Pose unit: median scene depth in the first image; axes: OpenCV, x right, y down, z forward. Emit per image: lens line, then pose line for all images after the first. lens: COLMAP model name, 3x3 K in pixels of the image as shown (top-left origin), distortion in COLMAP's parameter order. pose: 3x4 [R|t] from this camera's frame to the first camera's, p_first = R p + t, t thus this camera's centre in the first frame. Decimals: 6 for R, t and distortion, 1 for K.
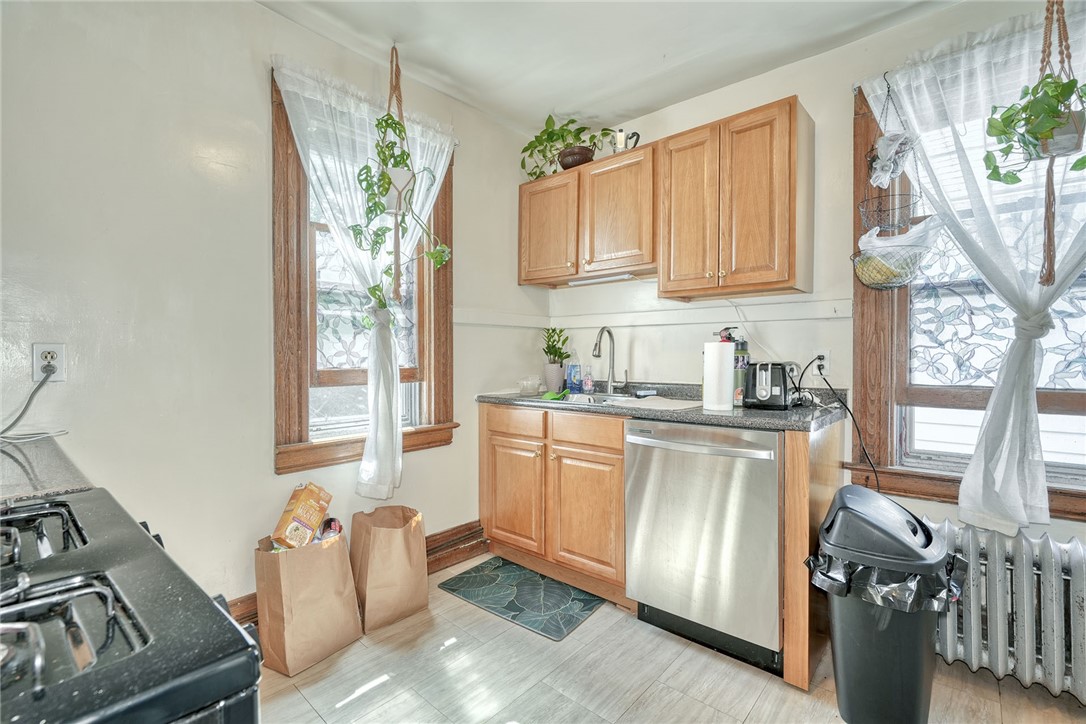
lens RADIAL K [[495.4, 0, 535.0], [0, 495.4, 362.9], [0, 0, 1]] dist [0.001083, 0.001497]
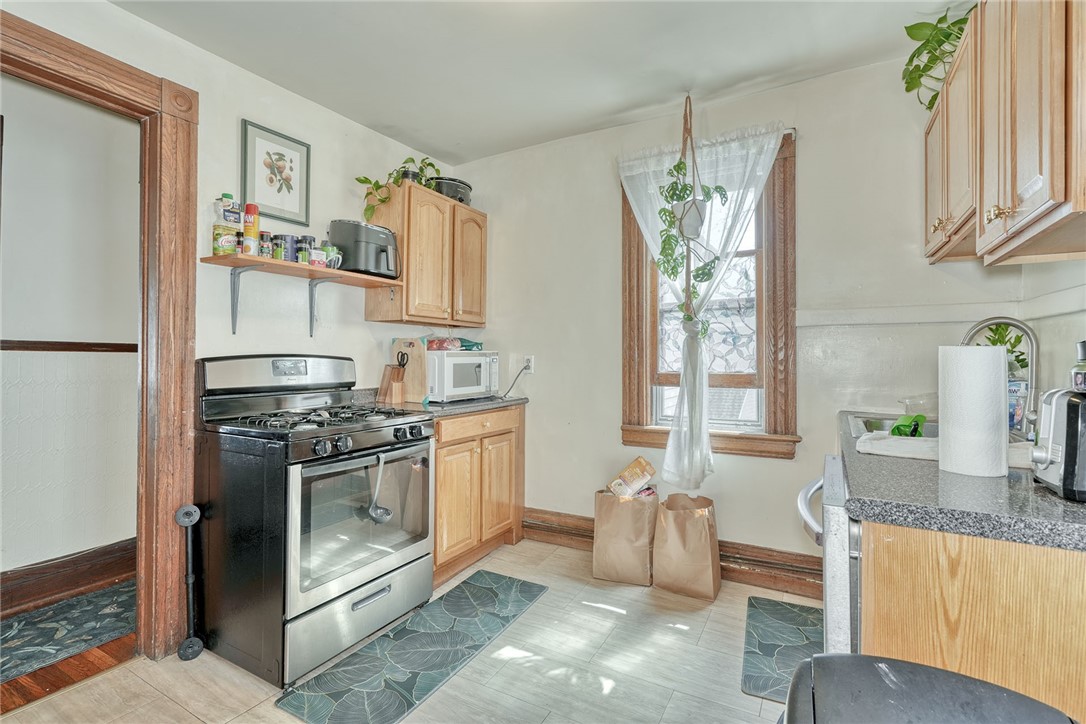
lens RADIAL K [[495.4, 0, 535.8], [0, 495.4, 355.7], [0, 0, 1]] dist [0.001083, 0.001497]
pose [[0.206724, -0.005934, -0.978381, 0.636286], [-0.018020, 0.999789, -0.009871, -0.009946], [0.978233, 0.019671, 0.206574, 0.348437]]
